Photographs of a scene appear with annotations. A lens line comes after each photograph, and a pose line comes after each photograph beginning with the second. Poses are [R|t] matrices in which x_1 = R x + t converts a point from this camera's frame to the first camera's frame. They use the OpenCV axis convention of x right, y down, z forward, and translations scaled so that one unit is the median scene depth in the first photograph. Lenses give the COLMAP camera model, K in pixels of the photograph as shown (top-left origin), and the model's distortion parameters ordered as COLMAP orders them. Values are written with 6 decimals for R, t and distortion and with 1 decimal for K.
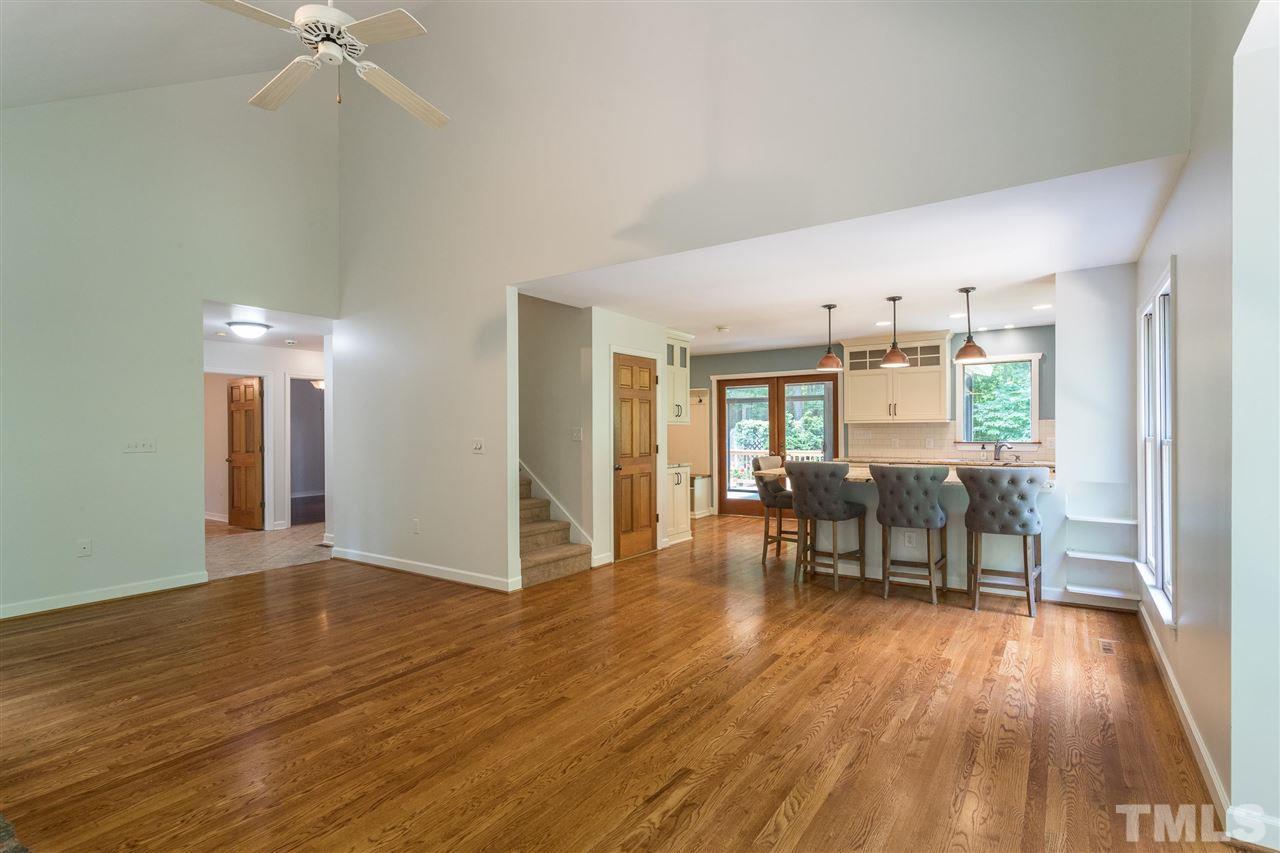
lens RADIAL K [[610.8, 0, 649.3], [0, 610.8, 431.7], [0, 0, 1]] dist [0.000725, 0.000241]
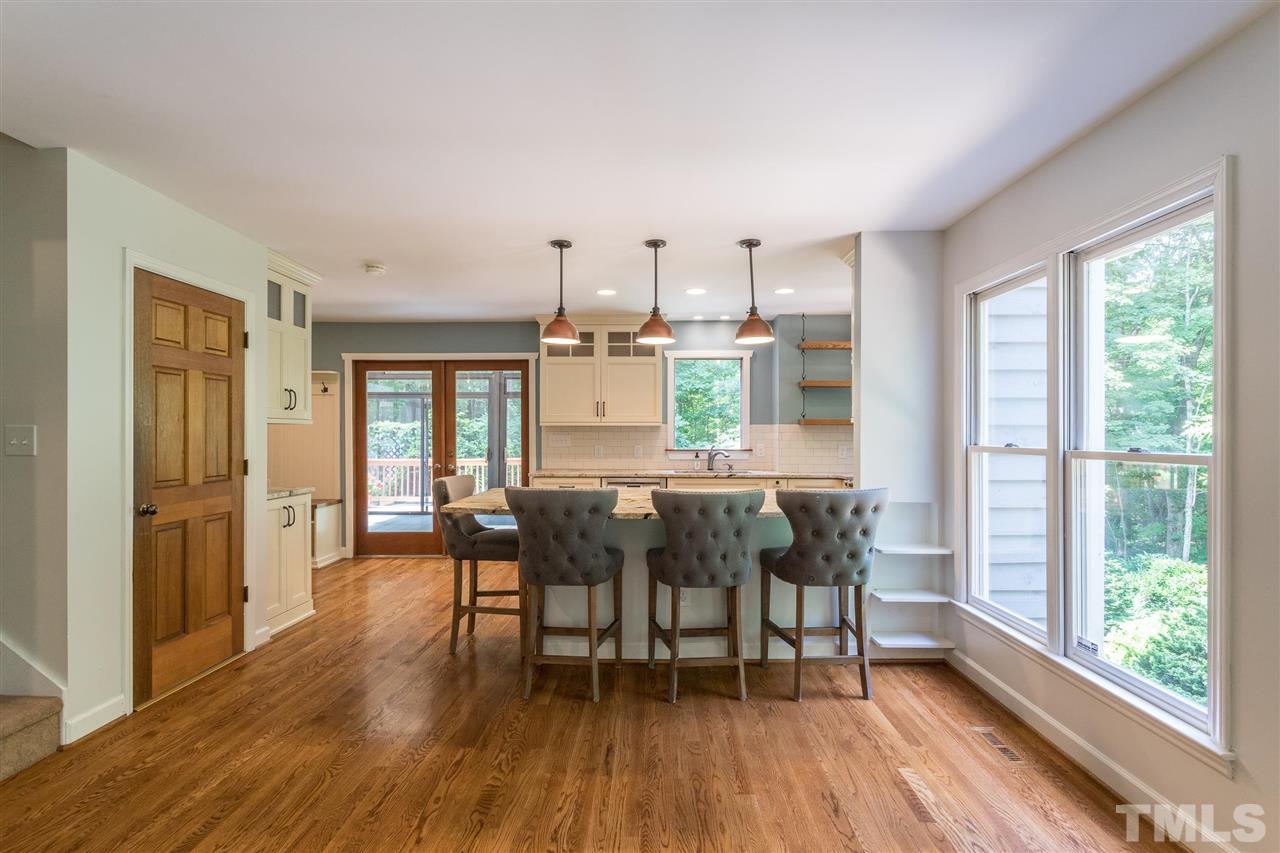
lens RADIAL K [[608.2, 0, 644.2], [0, 608.2, 434.7], [0, 0, 1]] dist [-0.000380, 0.000752]
pose [[0.833263, 0.006175, 0.552842, 0.013042], [-0.005194, 0.999981, -0.003340, -0.000939], [-0.552852, -0.000088, 0.833280, 0.500367]]
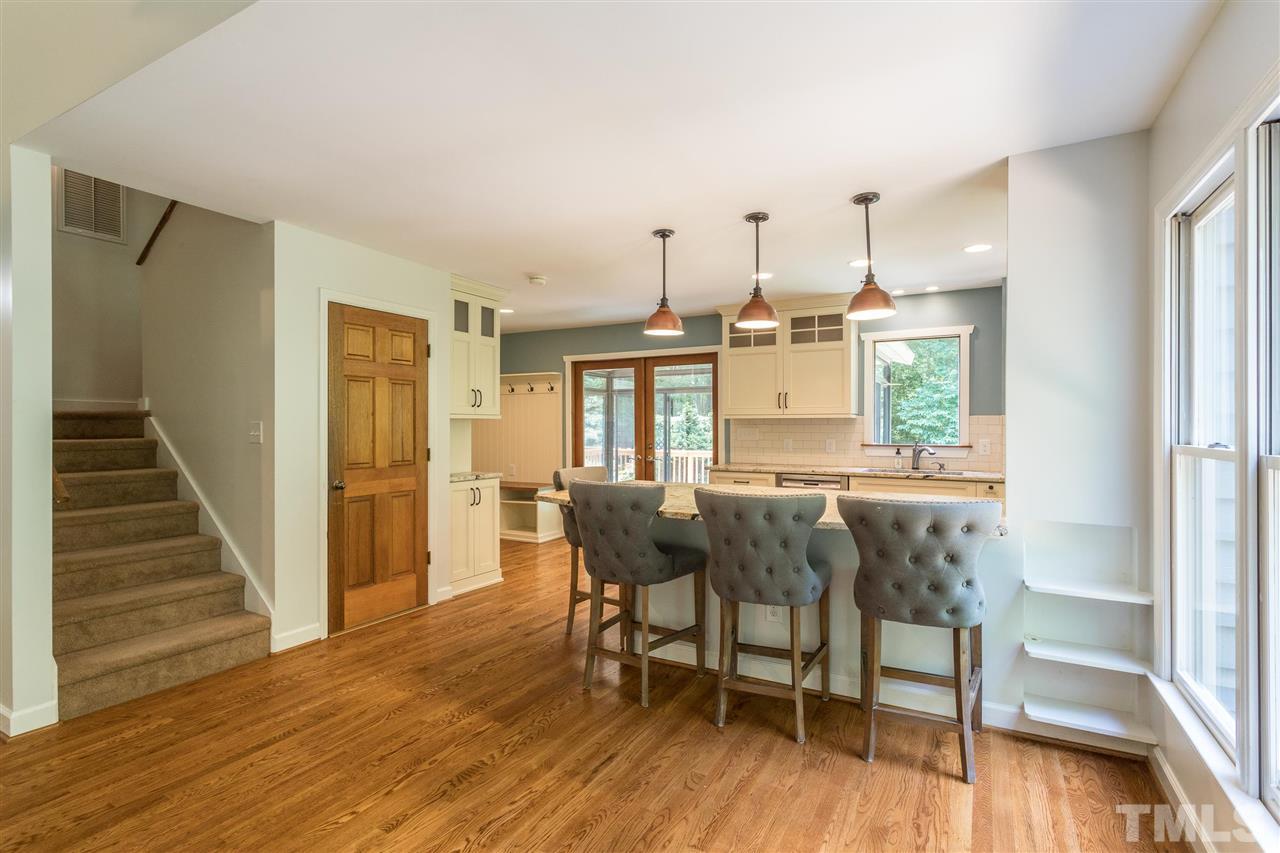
lens RADIAL K [[604.9, 0, 649.7], [0, 604.9, 425.8], [0, 0, 1]] dist [-0.000053, 0.000974]
pose [[0.995470, 0.006536, 0.094851, 0.269461], [-0.006273, 0.999976, -0.003076, -0.003435], [-0.094869, 0.002467, 0.995487, 0.453263]]
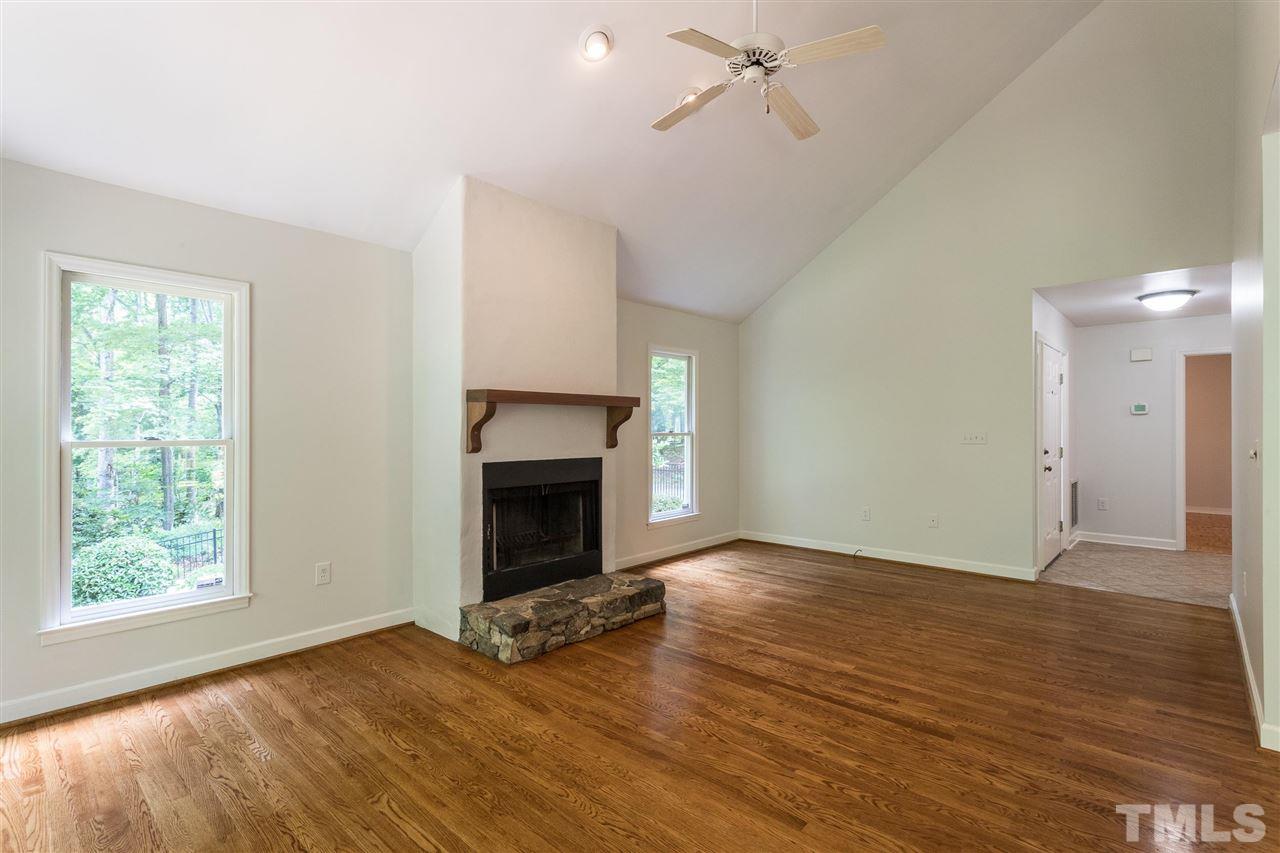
lens RADIAL K [[600.2, 0, 637.5], [0, 600.2, 432.3], [0, 0, 1]] dist [0.003666, 0.000665]
pose [[-0.149341, 0.014056, -0.988686, 0.343985], [0.001311, 0.999901, 0.014017, -0.003525], [0.988785, 0.000797, -0.149345, 0.589523]]
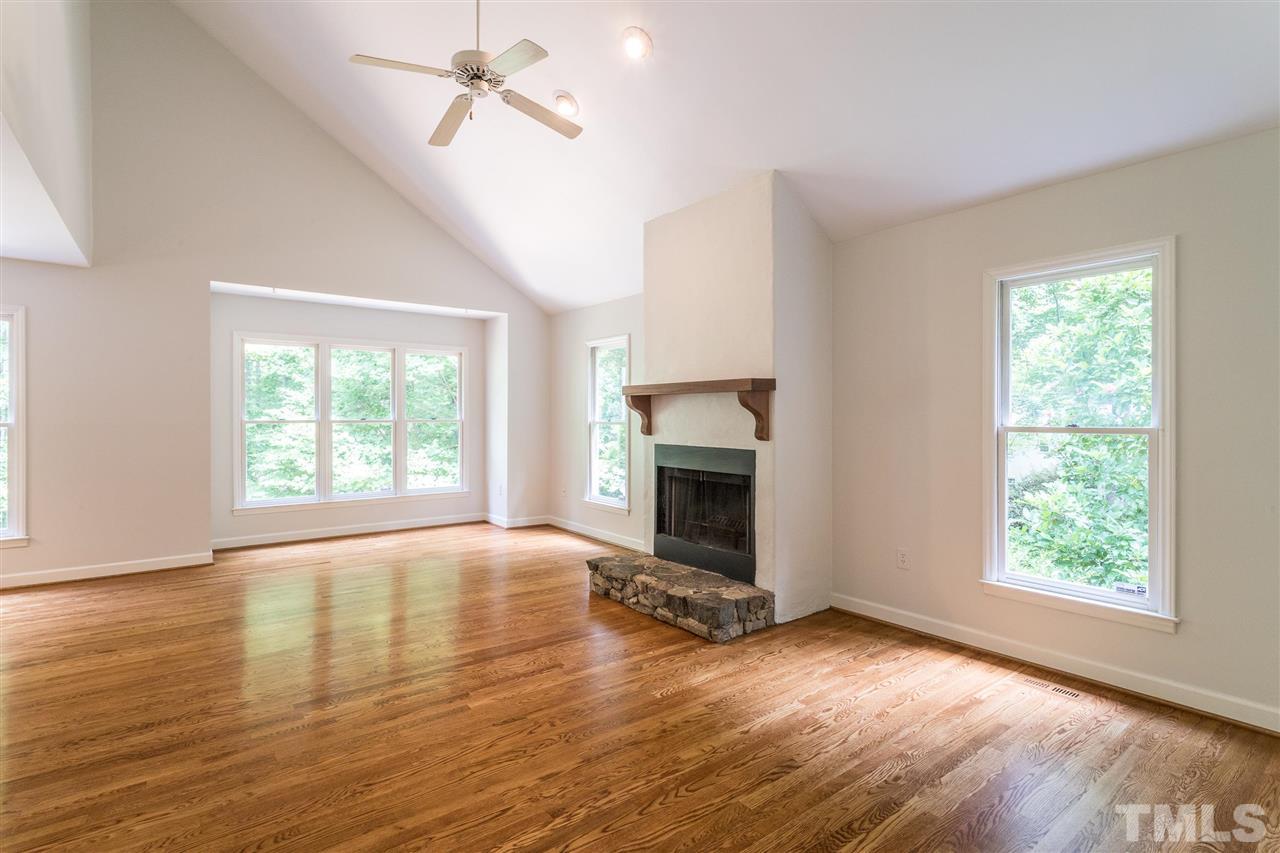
lens RADIAL K [[604.9, 0, 649.7], [0, 604.9, 425.8], [0, 0, 1]] dist [-0.000053, 0.000974]
pose [[-0.952367, -0.001798, 0.304950, -0.727425], [0.002530, 0.999902, 0.013795, 0.004487], [-0.304945, 0.013909, -0.952268, 1.232413]]
